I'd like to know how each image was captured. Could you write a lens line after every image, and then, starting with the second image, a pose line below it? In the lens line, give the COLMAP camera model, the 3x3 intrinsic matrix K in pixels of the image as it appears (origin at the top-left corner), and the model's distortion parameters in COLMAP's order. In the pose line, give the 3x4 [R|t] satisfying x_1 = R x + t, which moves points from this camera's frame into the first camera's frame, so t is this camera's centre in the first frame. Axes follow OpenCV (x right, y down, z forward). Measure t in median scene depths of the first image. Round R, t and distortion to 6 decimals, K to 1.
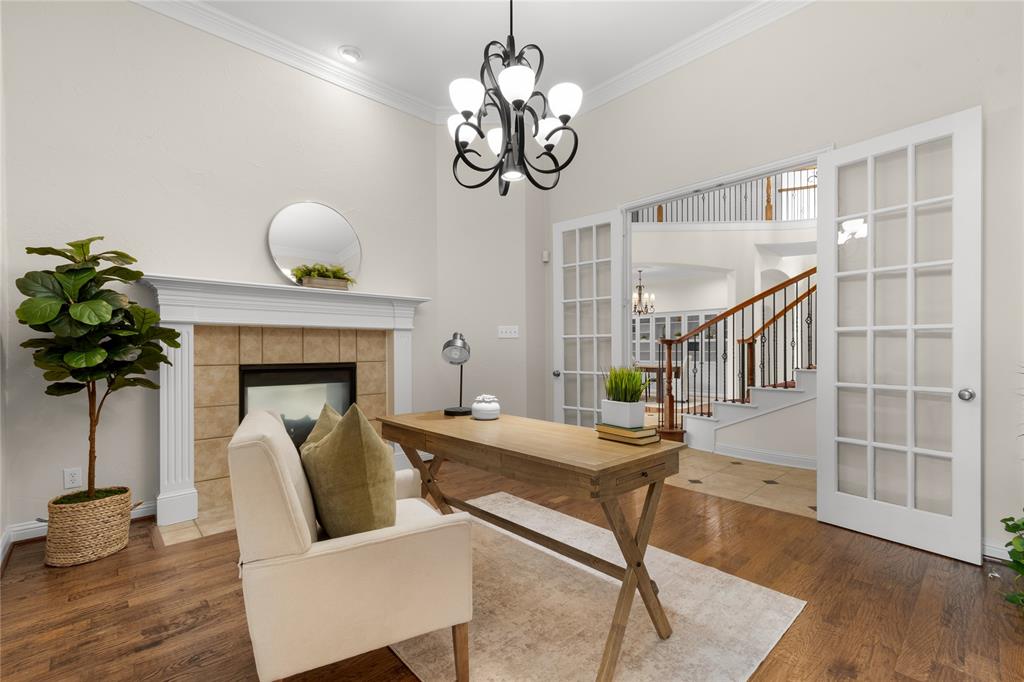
lens RADIAL K [[453.6, 0, 510.0], [0, 453.6, 346.4], [0, 0, 1]] dist [-0.001102, -0.001025]
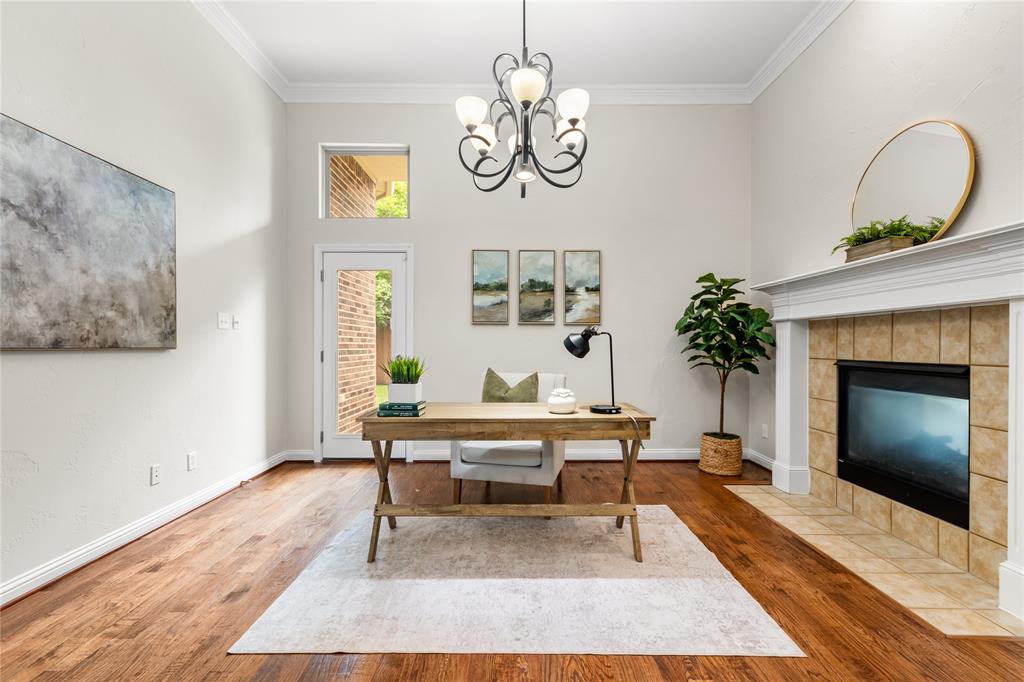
lens RADIAL K [[453.6, 0, 513.3], [0, 453.6, 346.3], [0, 0, 1]] dist [-0.001102, -0.001025]
pose [[-0.686158, 0.002429, -0.727449, 0.508758], [0.004424, 0.999990, -0.000834, 0.010270], [0.727439, -0.003790, -0.686161, 1.093742]]
